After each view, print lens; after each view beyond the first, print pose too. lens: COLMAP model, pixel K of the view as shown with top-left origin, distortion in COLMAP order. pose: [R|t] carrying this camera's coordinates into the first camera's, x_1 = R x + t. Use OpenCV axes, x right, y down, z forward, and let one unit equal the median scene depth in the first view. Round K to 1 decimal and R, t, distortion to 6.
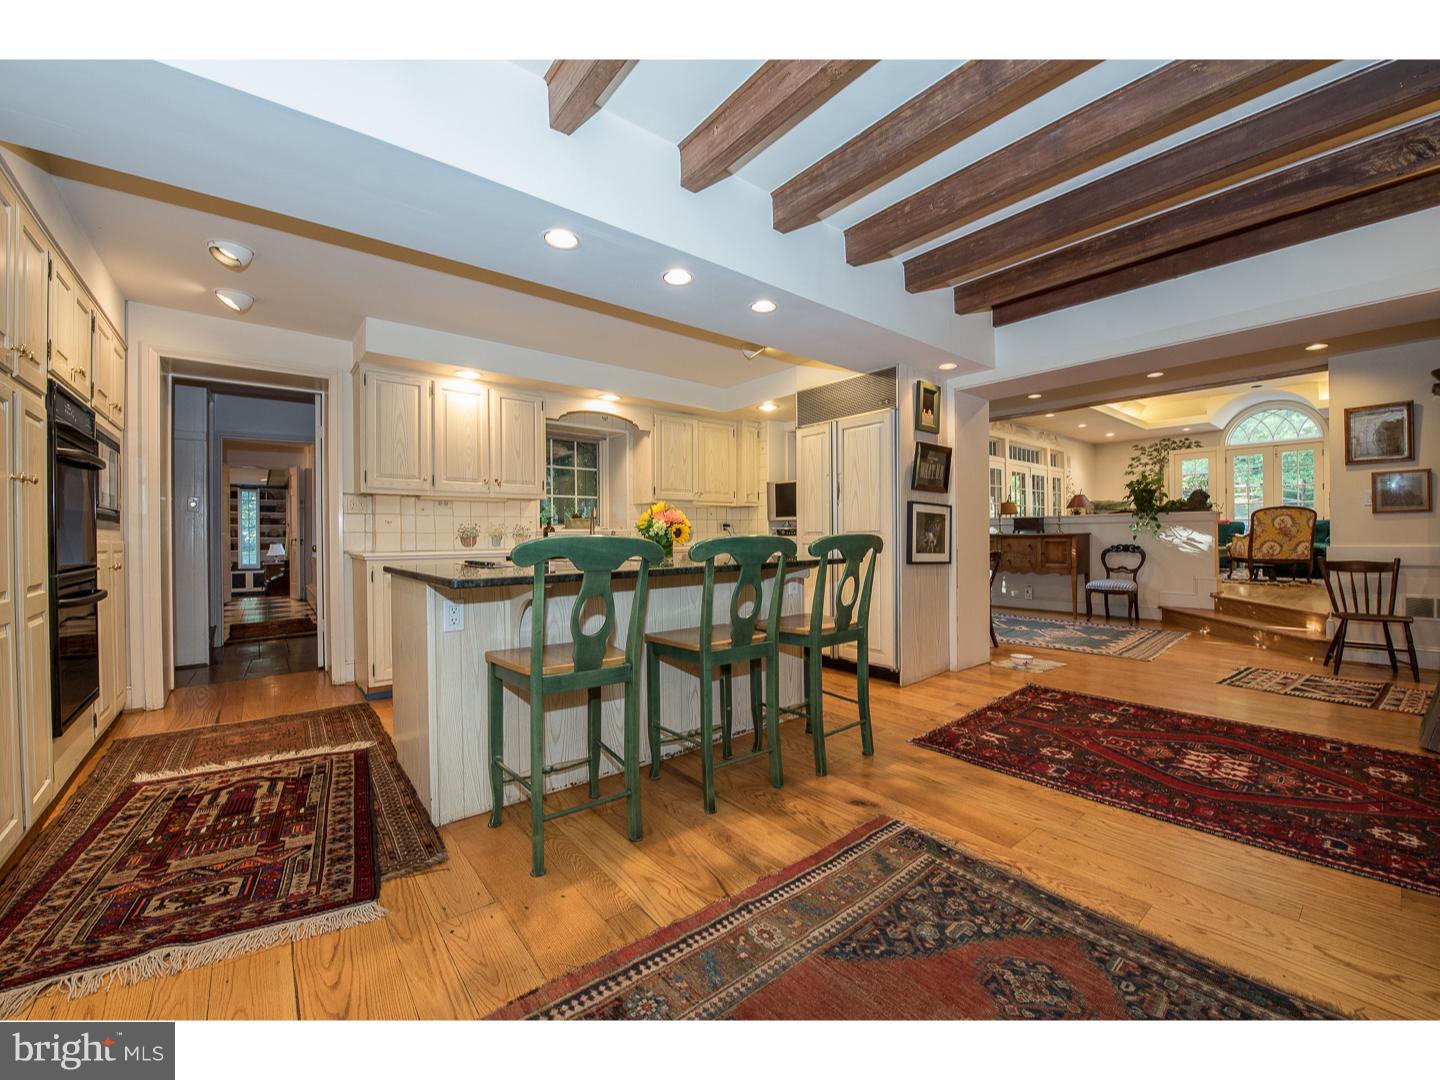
lens RADIAL K [[574.2, 0, 720.0], [0, 574.2, 540.0], [0, 0, 1]] dist [0.000903, -0.004397]
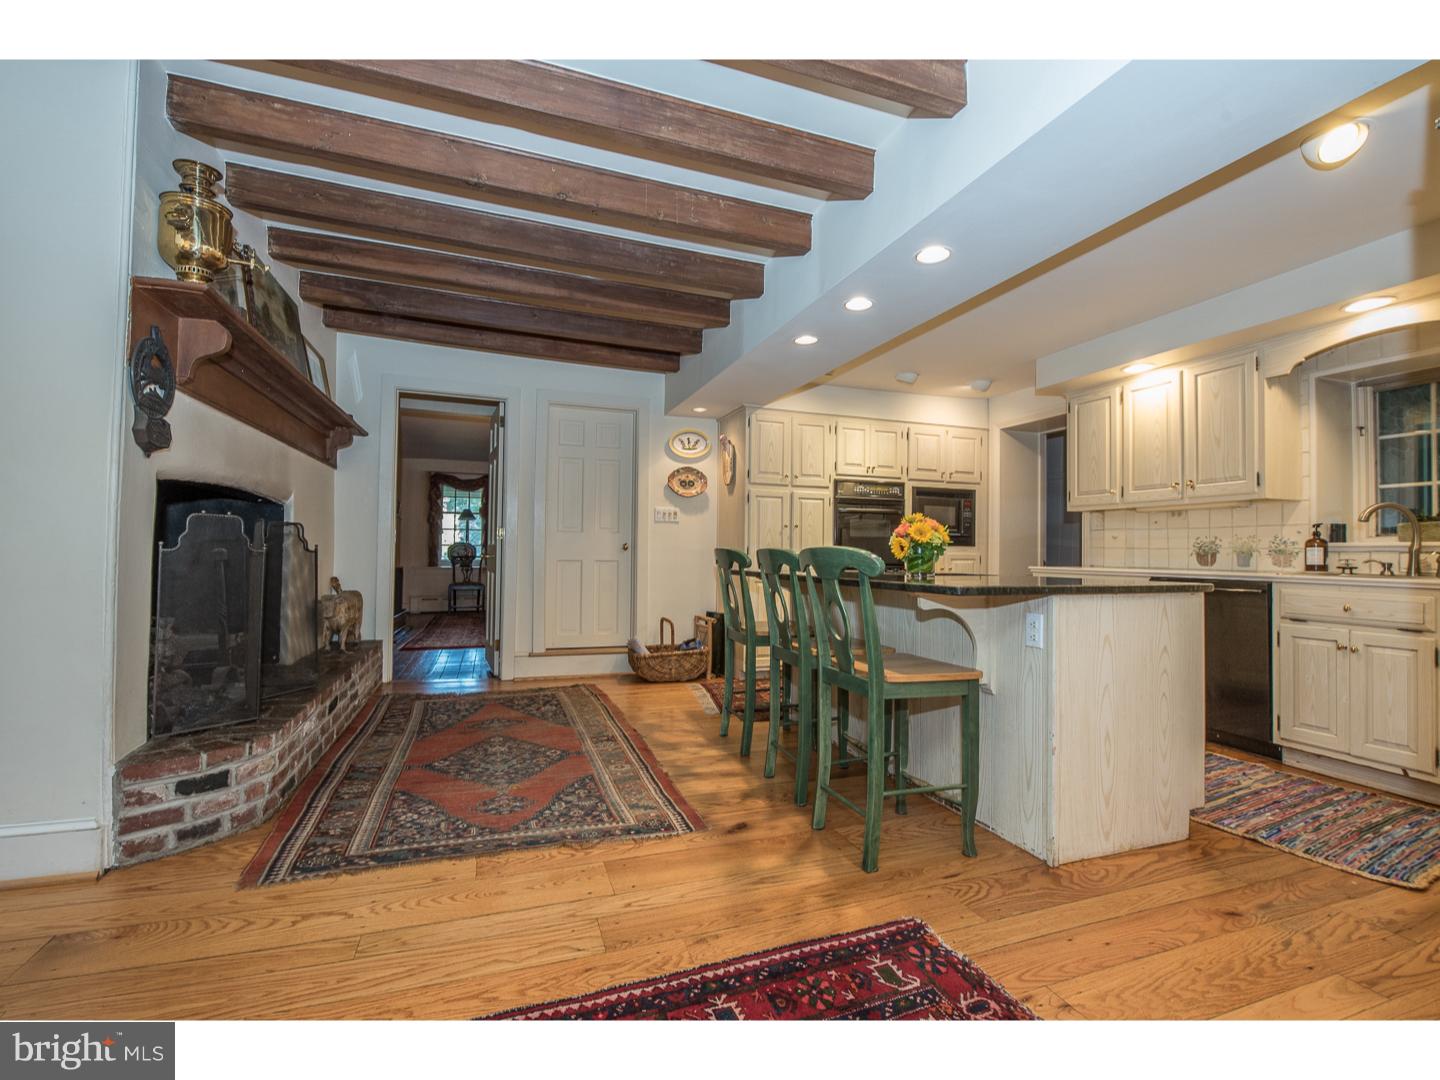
lens RADIAL K [[626.7, 0, 720.0], [0, 626.7, 540.0], [0, 0, 1]] dist [-0.001627, -0.000097]
pose [[-0.331849, -0.015056, -0.943212, 1.386966], [-0.016277, 0.999815, -0.010233, -0.009286], [0.943192, 0.011957, -0.332032, 1.458095]]
